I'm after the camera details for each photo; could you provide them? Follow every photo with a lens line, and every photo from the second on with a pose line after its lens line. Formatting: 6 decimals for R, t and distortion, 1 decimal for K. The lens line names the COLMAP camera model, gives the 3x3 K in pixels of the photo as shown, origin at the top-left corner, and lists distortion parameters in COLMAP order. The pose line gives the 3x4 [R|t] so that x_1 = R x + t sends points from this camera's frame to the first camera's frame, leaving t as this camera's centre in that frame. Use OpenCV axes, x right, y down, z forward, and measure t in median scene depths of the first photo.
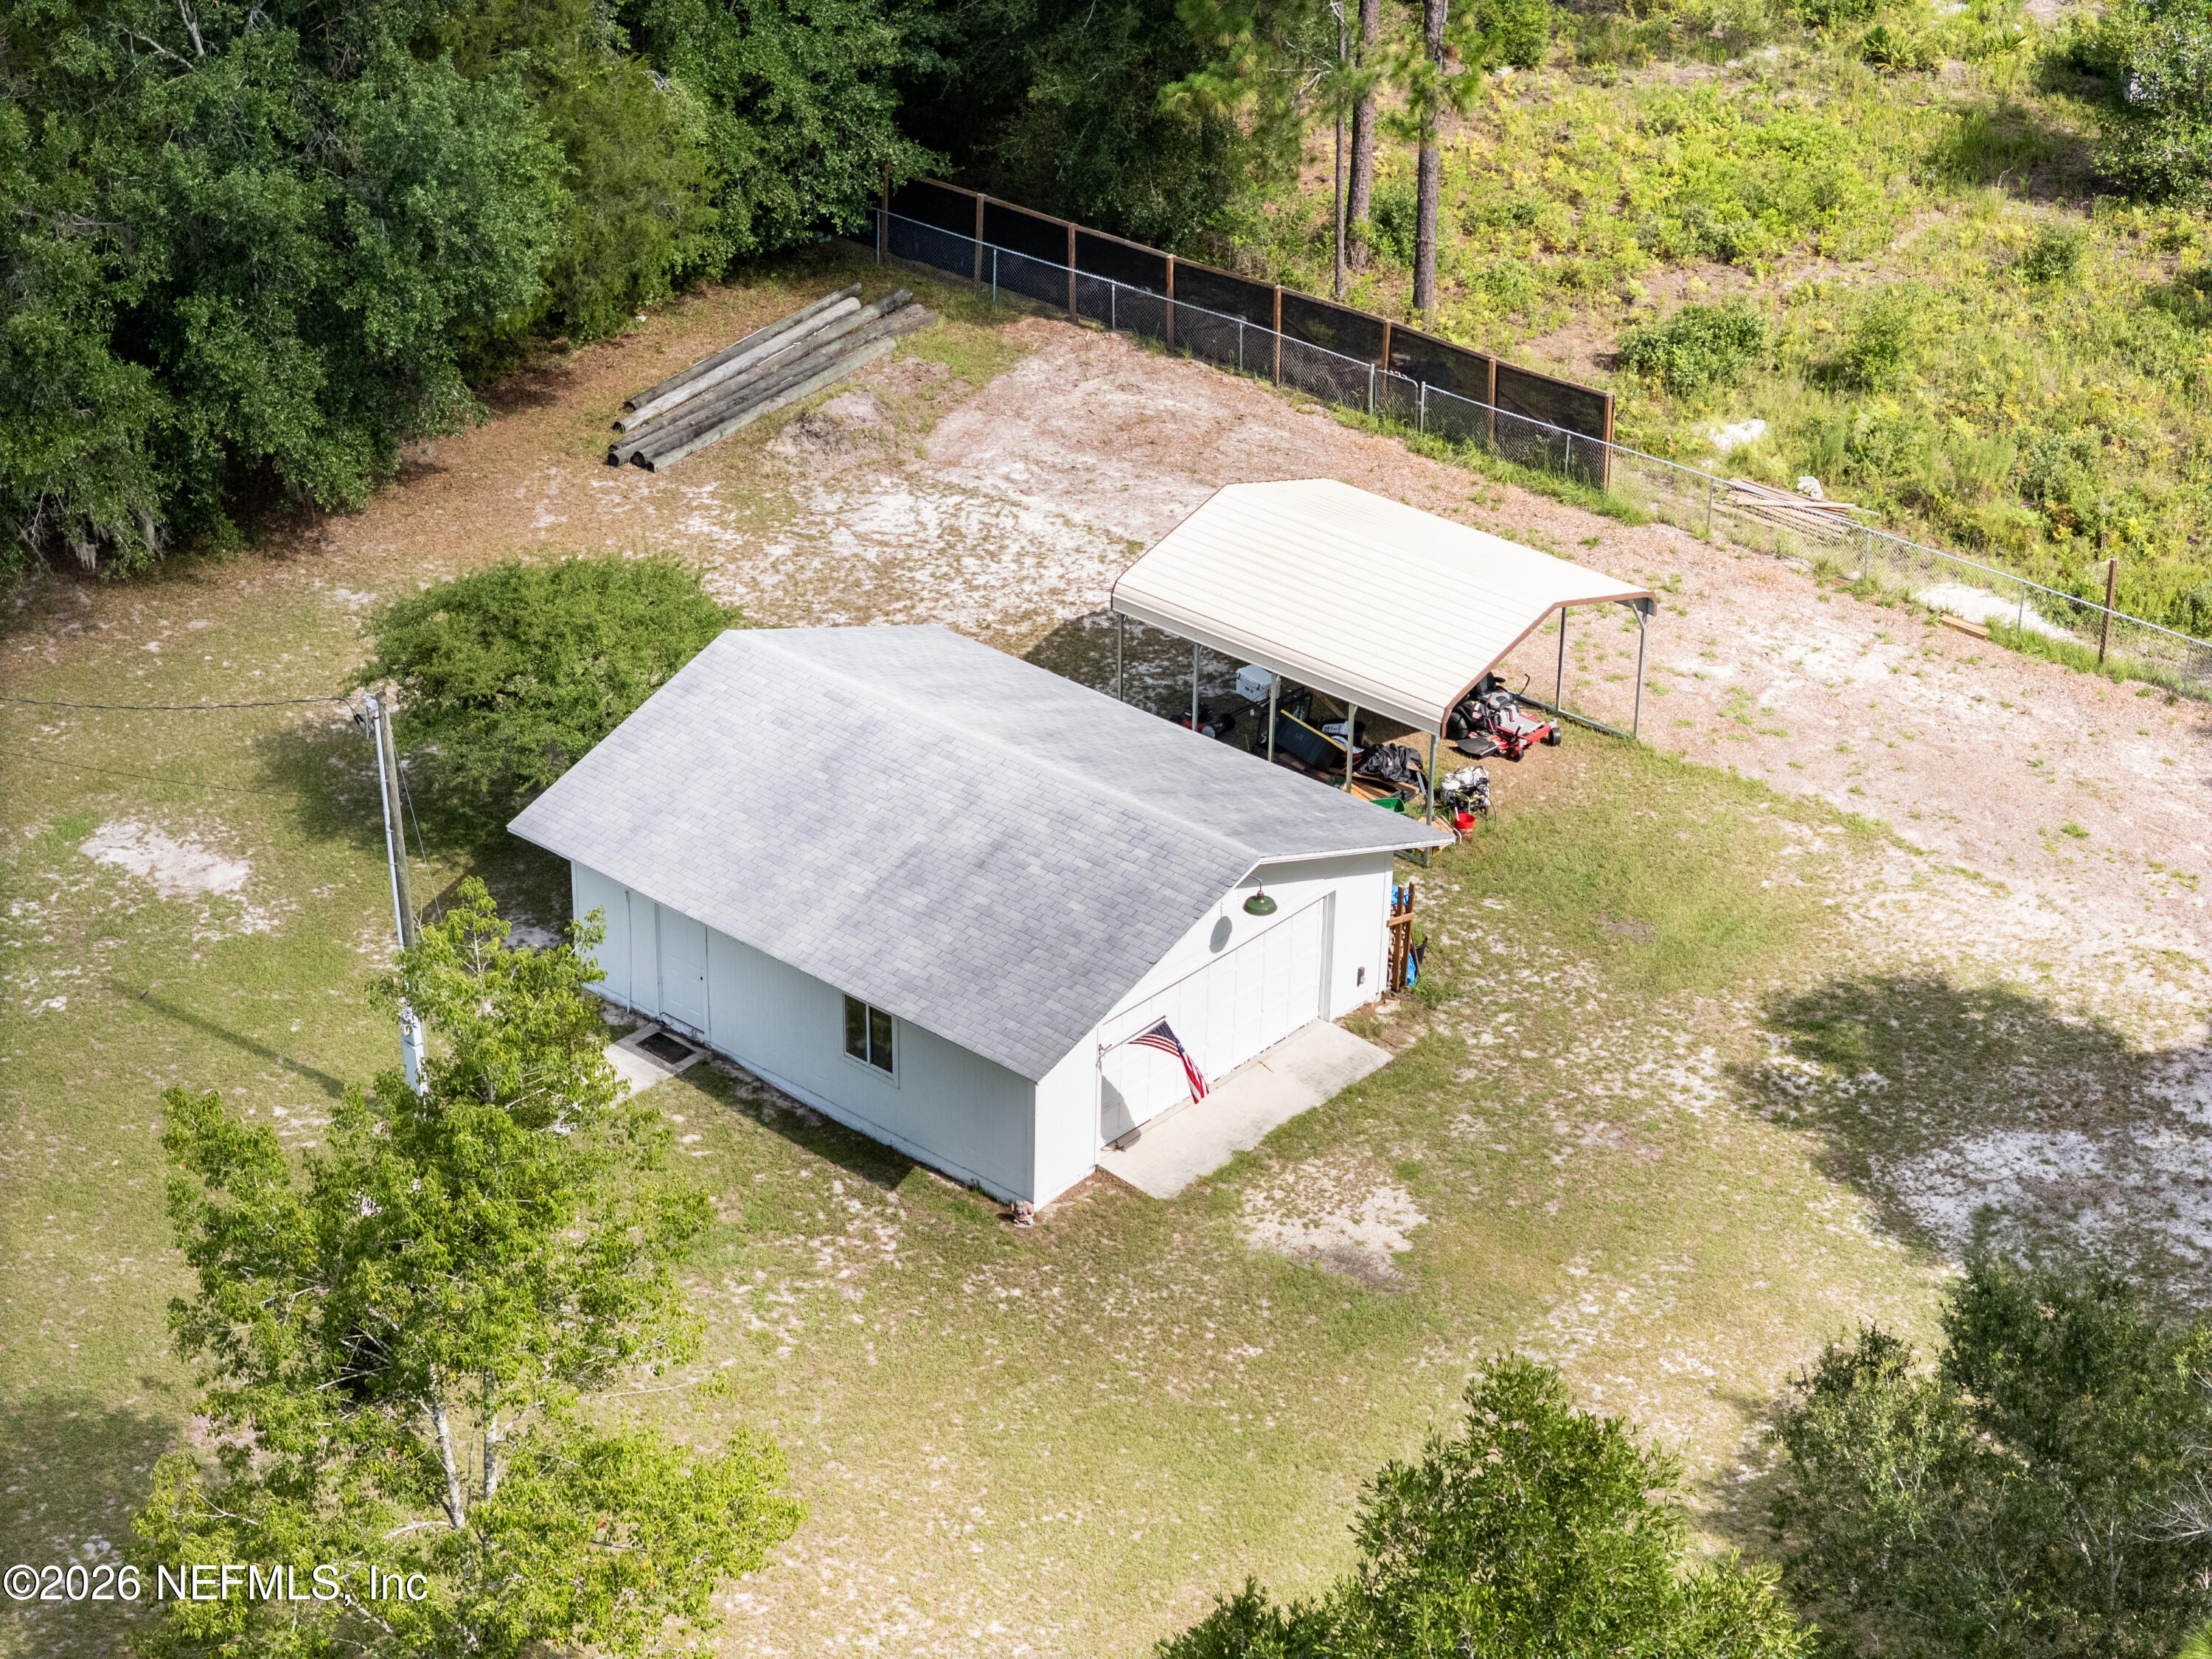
lens RADIAL K [[4493.0, 0, 1106.0], [0, 4493.0, 829.5], [0, 0, 1]] dist [-0.218695, 1.328837]
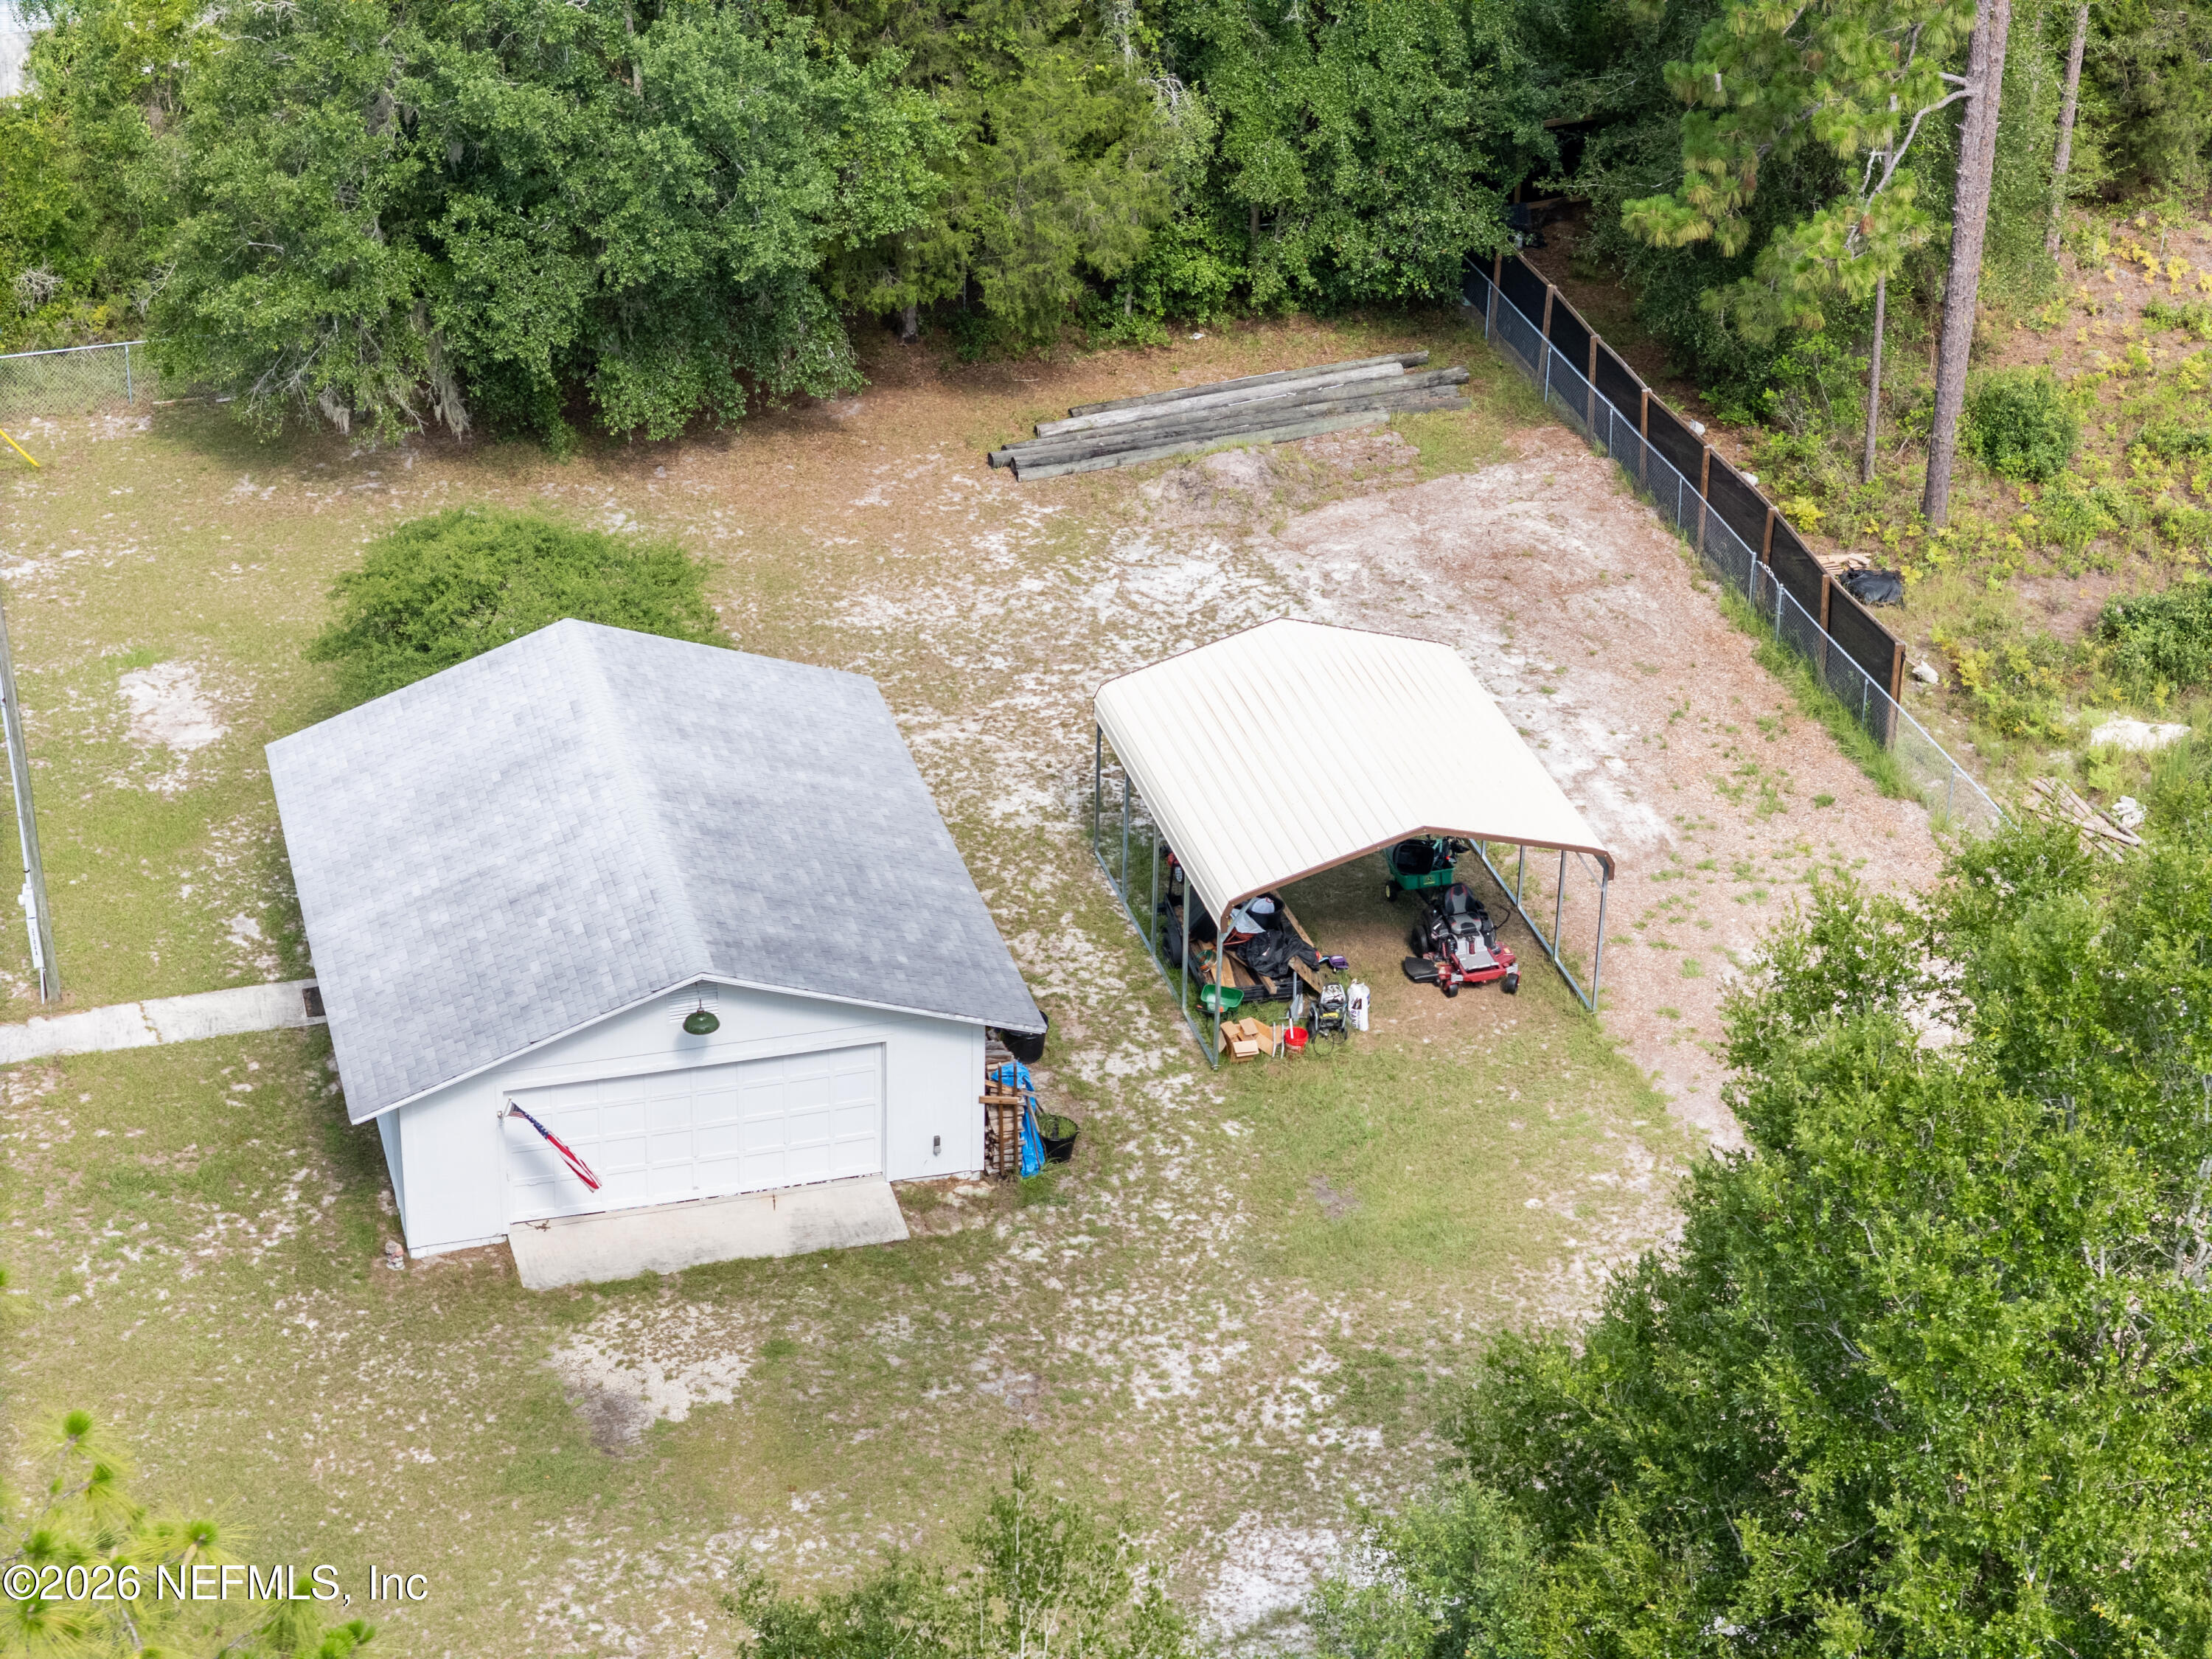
lens RADIAL K [[4493.0, 0, 1106.0], [0, 4493.0, 829.5], [0, 0, 1]] dist [-0.218695, 1.328837]
pose [[0.830526, 0.264893, -0.489957, 0.416997], [-0.263716, 0.961835, 0.072987, -0.084809], [0.490592, 0.068592, 0.868686, 0.176534]]
